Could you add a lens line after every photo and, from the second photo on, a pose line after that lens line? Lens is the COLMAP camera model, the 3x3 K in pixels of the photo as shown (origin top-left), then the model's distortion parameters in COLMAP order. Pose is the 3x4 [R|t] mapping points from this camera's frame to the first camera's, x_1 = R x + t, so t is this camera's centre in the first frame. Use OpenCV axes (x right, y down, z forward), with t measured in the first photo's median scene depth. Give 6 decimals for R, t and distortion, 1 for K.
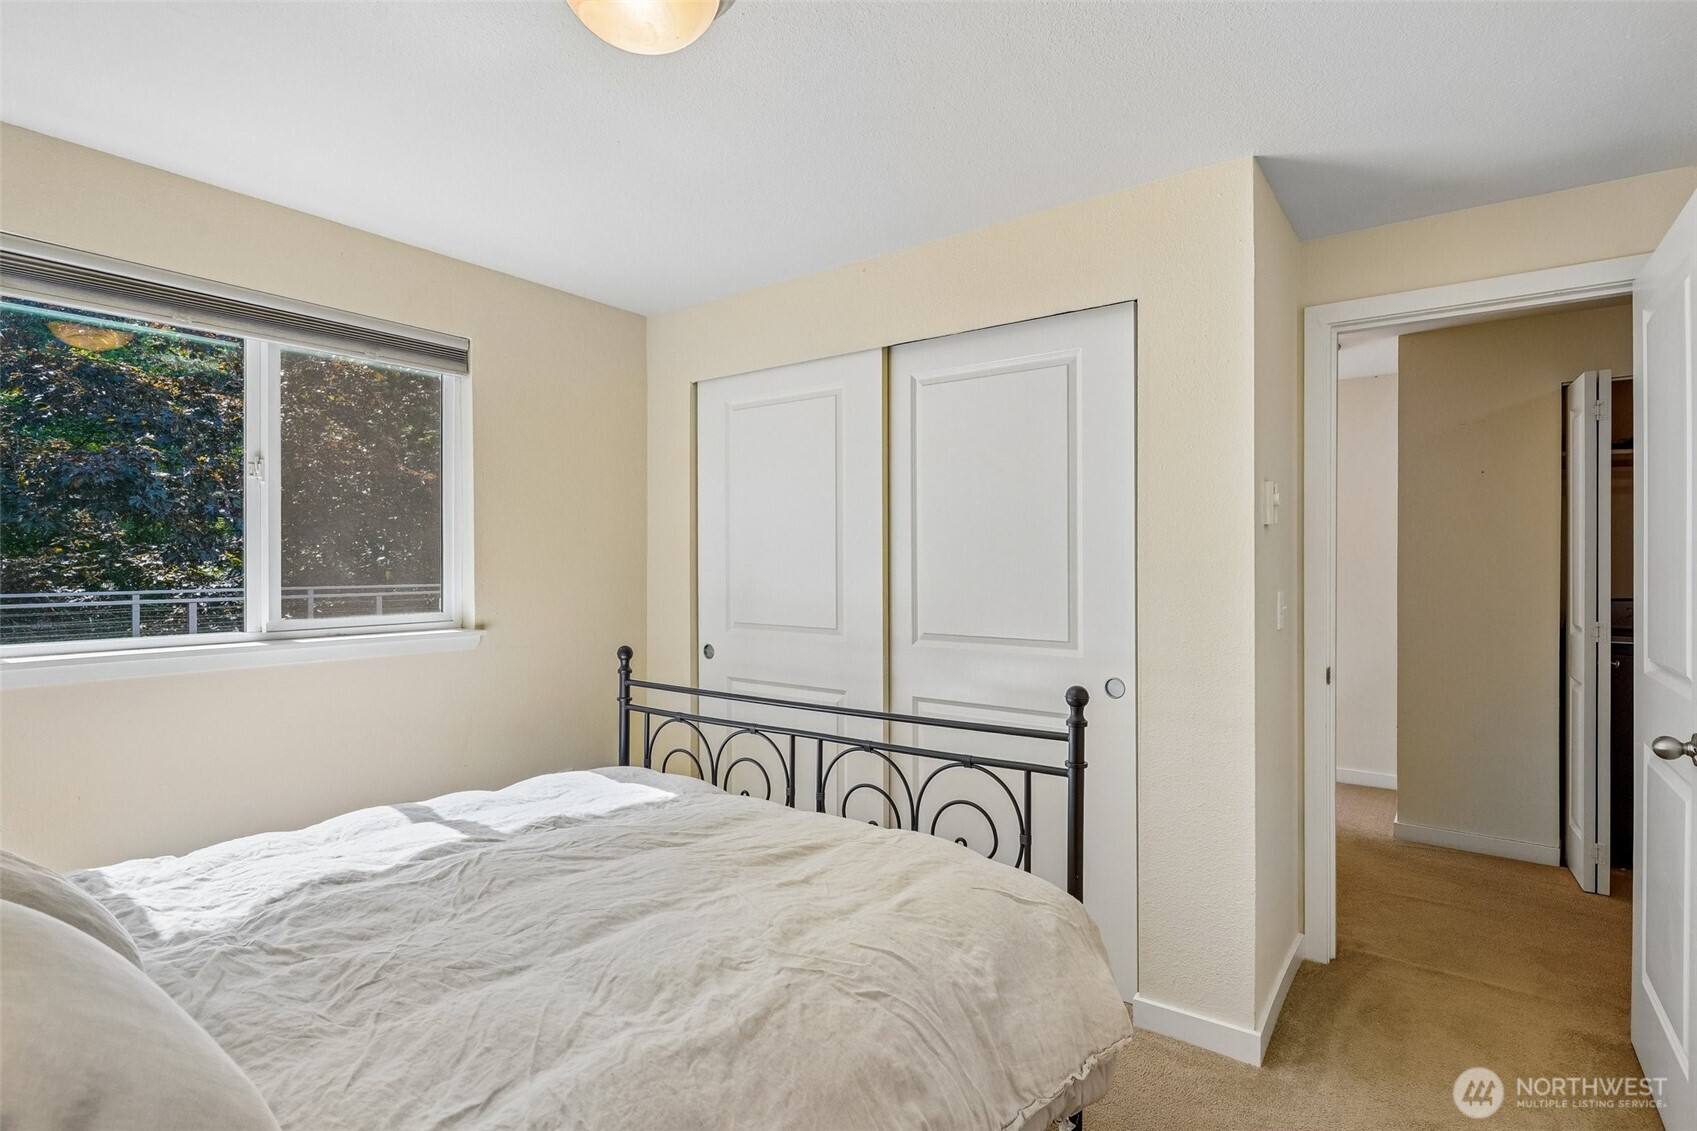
lens RADIAL K [[819.9, 0, 860.9], [0, 819.9, 563.7], [0, 0, 1]] dist [-0.024818, 0.000039]
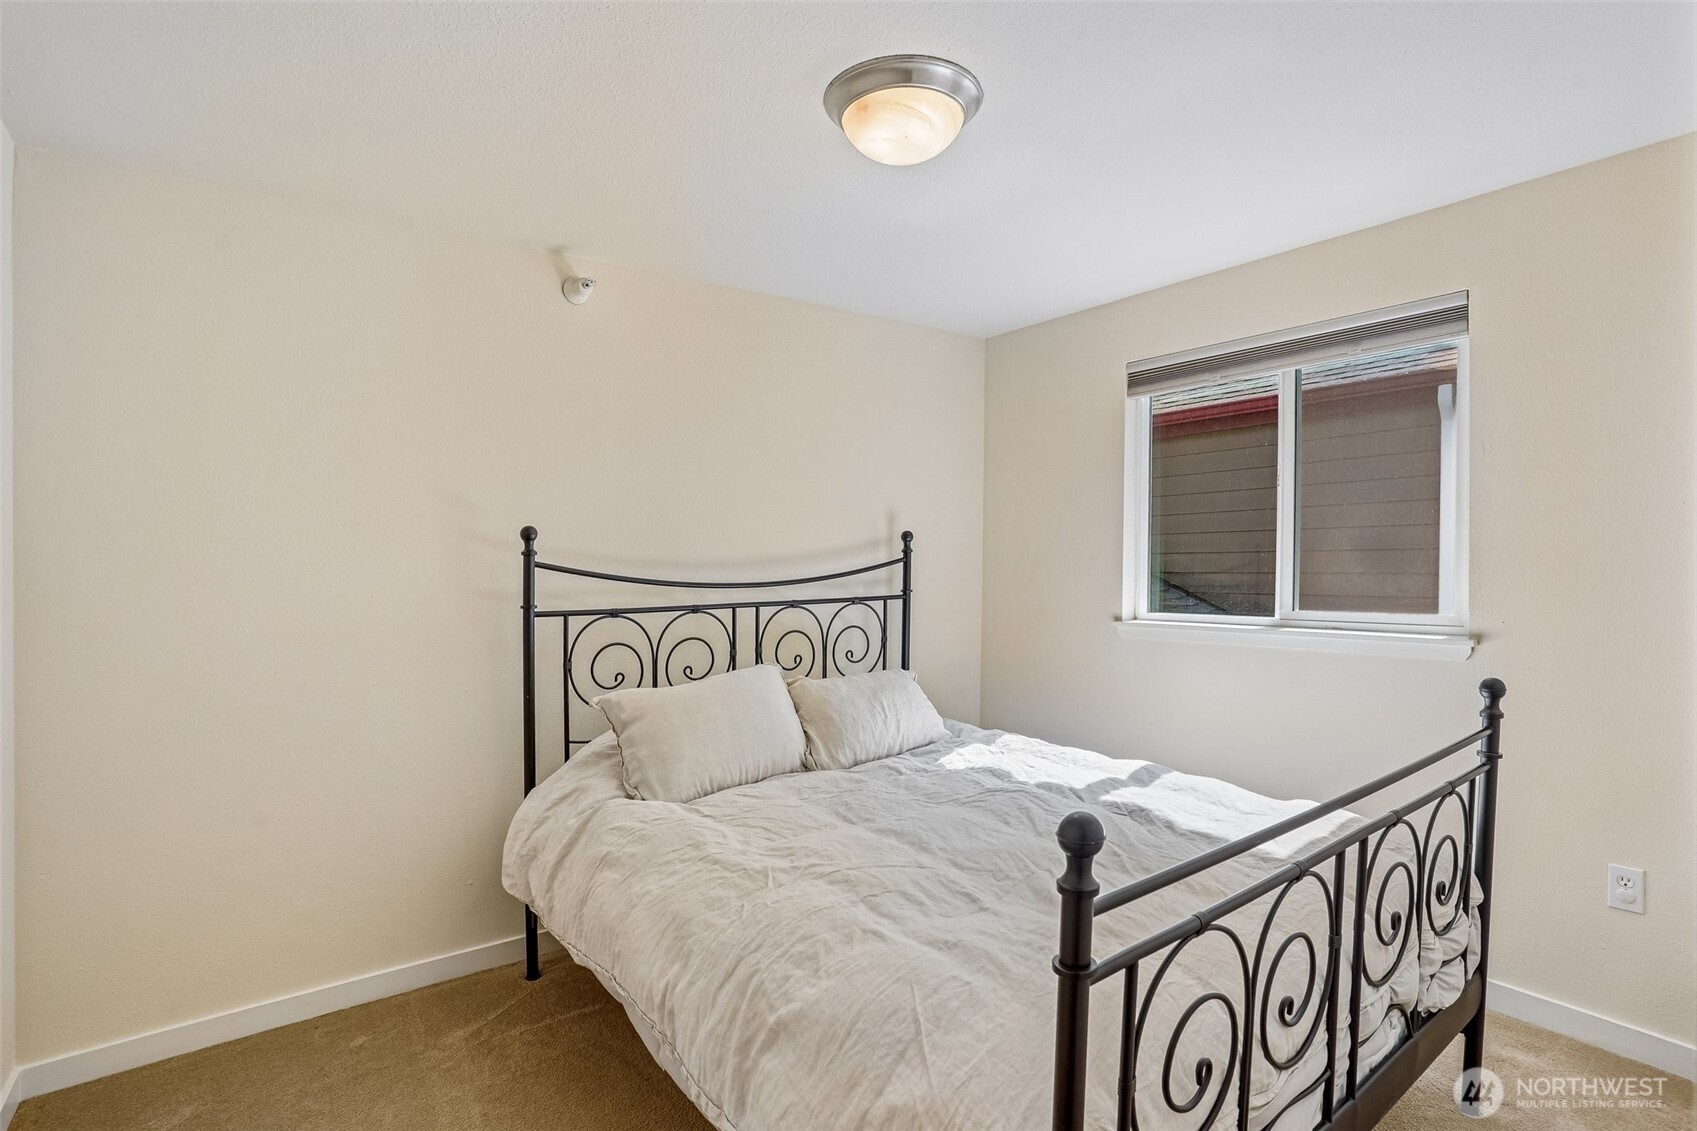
lens RADIAL K [[819.9, 0, 860.9], [0, 819.9, 563.7], [0, 0, 1]] dist [-0.024818, 0.000039]
pose [[-0.276655, 0.004294, -0.960960, 0.749823], [0.017481, 0.999847, -0.000565, -0.009036], [0.960810, -0.016955, -0.276688, 0.974625]]
